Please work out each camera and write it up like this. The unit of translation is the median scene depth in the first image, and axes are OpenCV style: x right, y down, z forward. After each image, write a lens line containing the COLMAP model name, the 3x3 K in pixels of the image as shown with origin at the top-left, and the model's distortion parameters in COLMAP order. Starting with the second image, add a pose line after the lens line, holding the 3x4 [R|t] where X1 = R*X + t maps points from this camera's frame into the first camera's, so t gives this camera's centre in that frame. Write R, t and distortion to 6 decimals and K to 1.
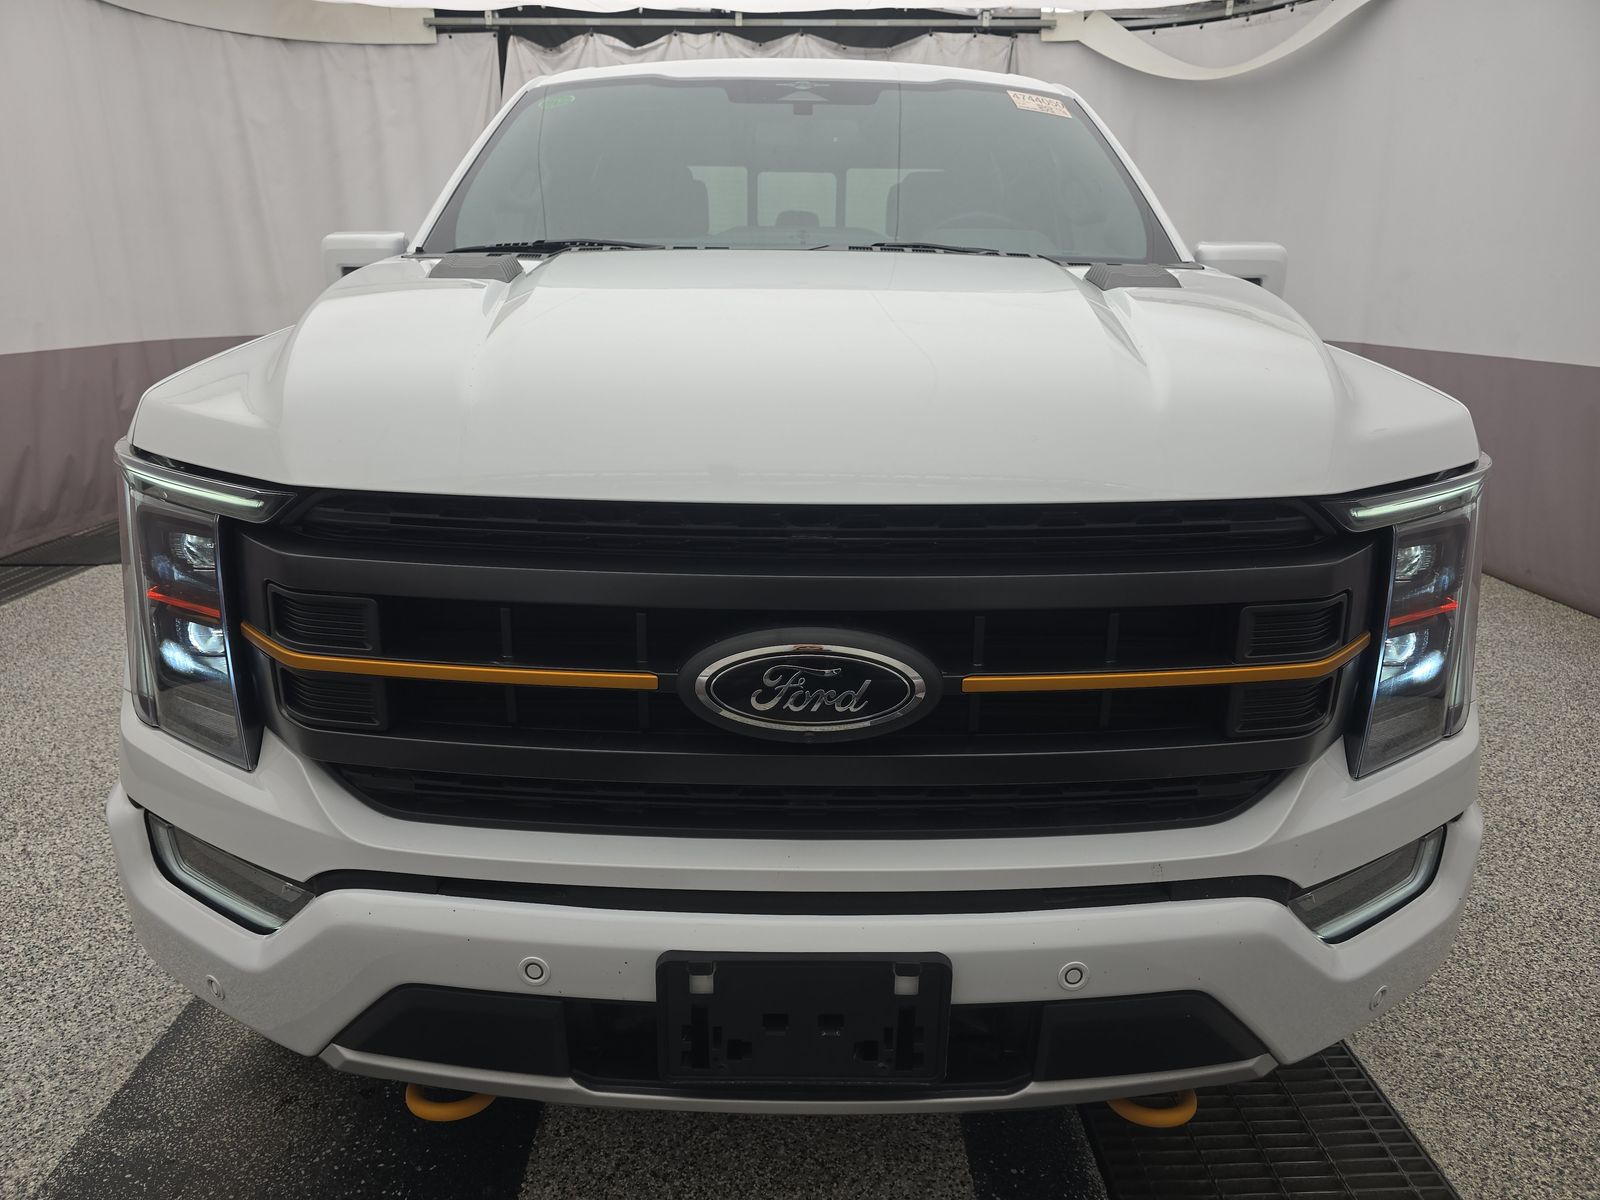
lens RADIAL K [[1081.7, 0, 797.4], [0, 1081.7, 598.9], [0, 0, 1]] dist [0.009083, -0.010566]
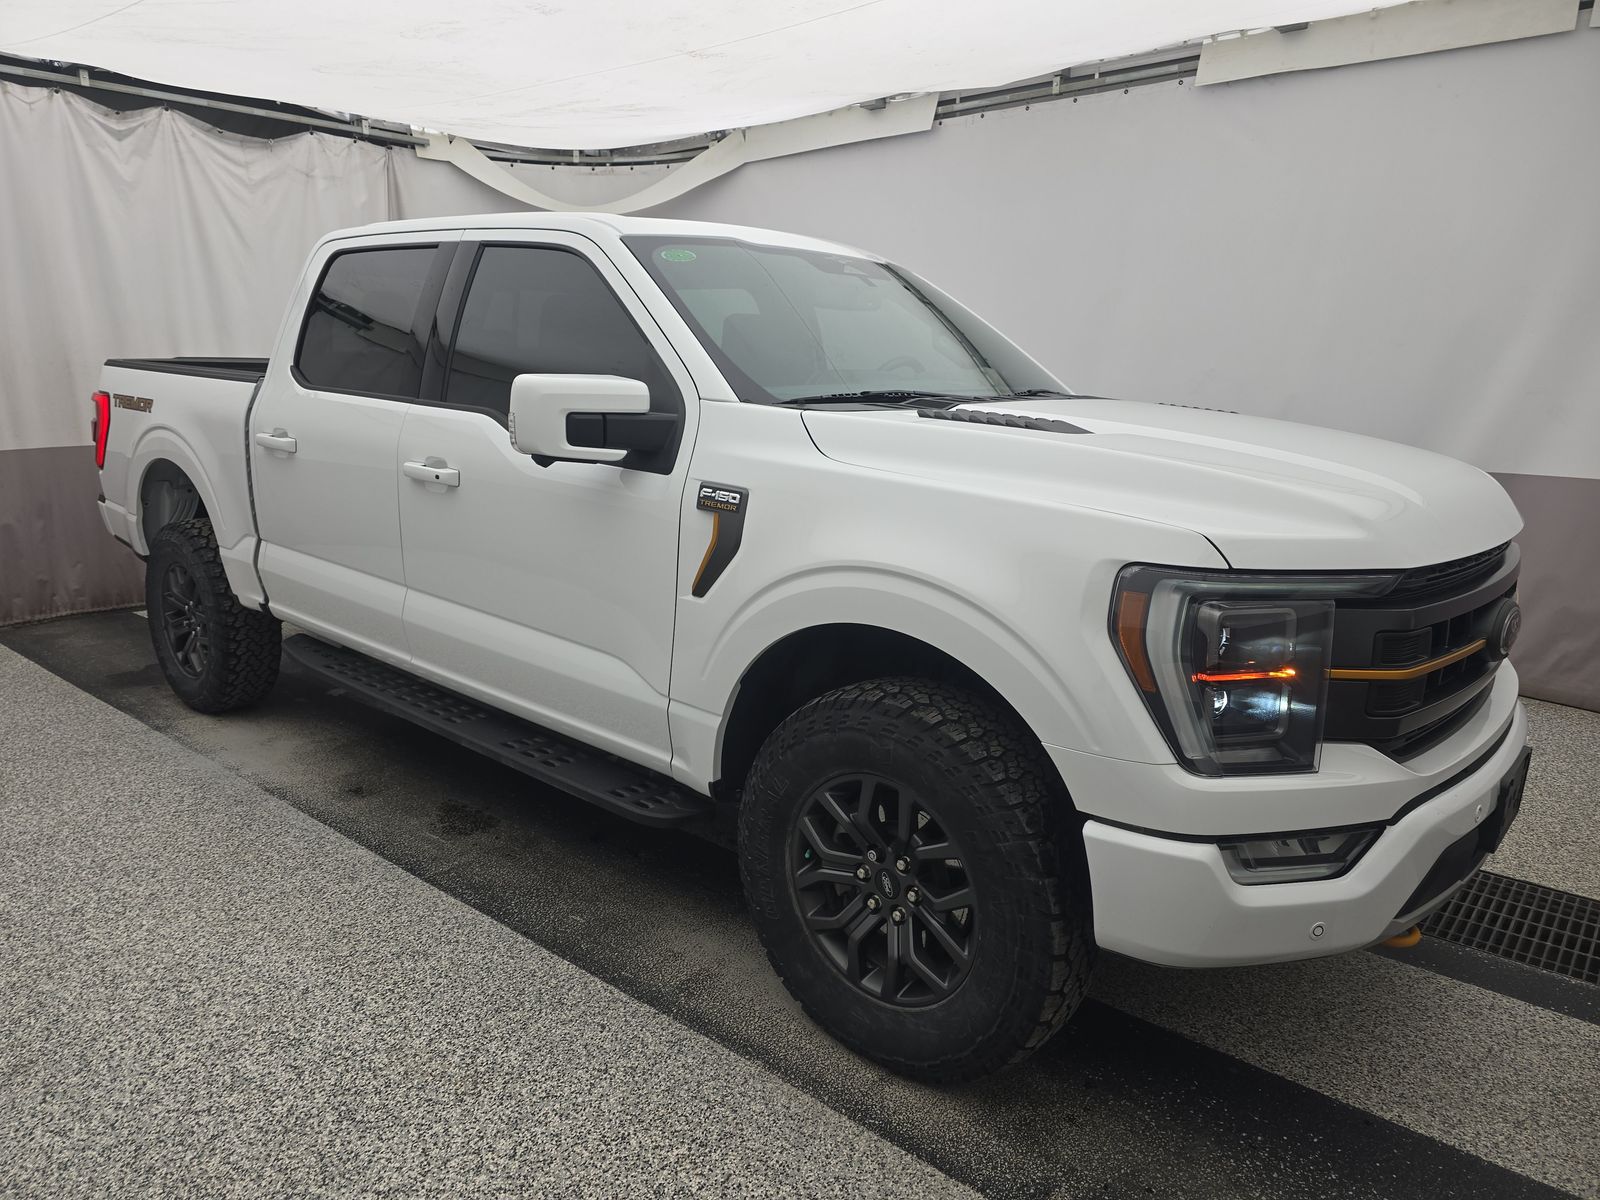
lens RADIAL K [[1081.7, 0, 797.0], [0, 1081.7, 604.3], [0, 0, 1]] dist [0.009083, -0.010566]
pose [[0.663287, -0.153794, 0.732392, -0.363000], [0.202642, 0.979004, 0.022059, -0.042579], [-0.720408, 0.133782, 0.680526, 0.085871]]
